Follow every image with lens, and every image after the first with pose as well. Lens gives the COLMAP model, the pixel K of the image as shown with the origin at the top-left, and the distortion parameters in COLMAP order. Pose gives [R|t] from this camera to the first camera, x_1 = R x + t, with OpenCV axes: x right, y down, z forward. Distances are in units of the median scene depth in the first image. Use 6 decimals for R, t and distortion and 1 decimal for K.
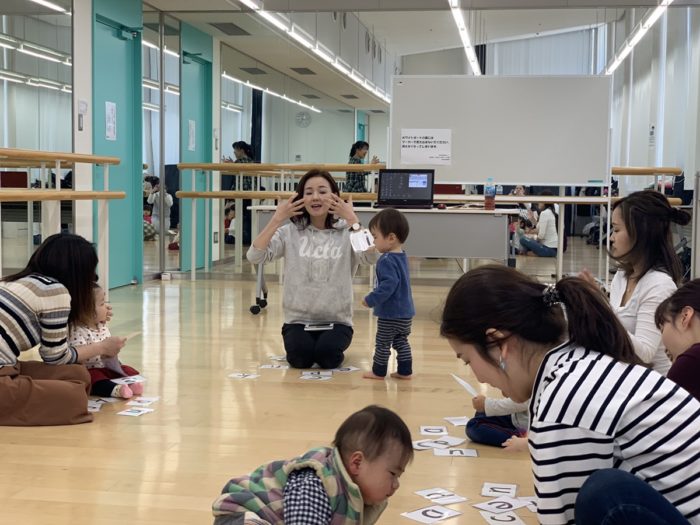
lens RADIAL K [[1073.3, 0, 352.1], [0, 1073.3, 261.9], [0, 0, 1]] dist [0.054328, 0.000000]
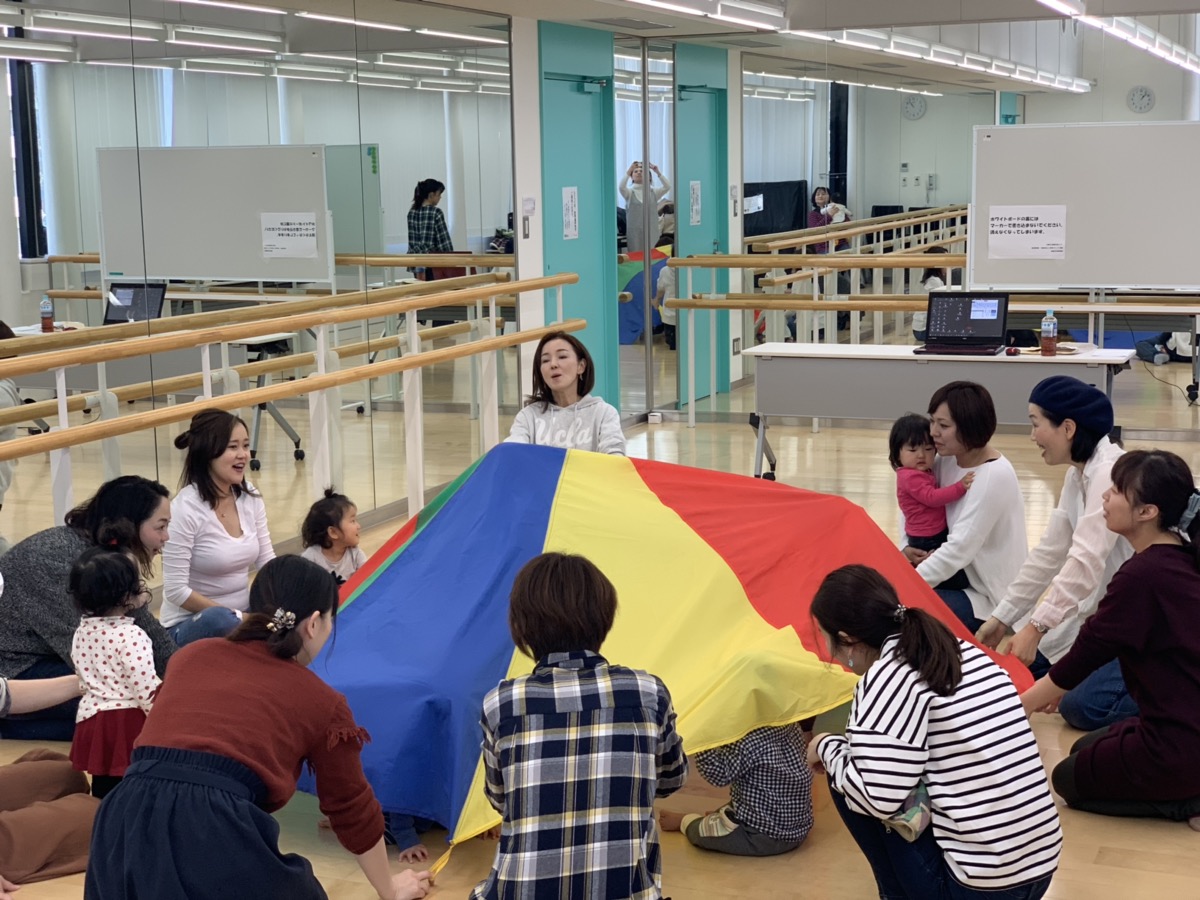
lens RADIAL K [[1840.0, 0, 595.2], [0, 1840.0, 451.9], [0, 0, 1]] dist [0.054328, 0.000000]
pose [[0.972522, 0.004070, -0.232774, 0.079496], [0.013824, 0.997073, 0.075193, -0.064021], [0.232399, -0.076344, 0.969620, -0.201840]]
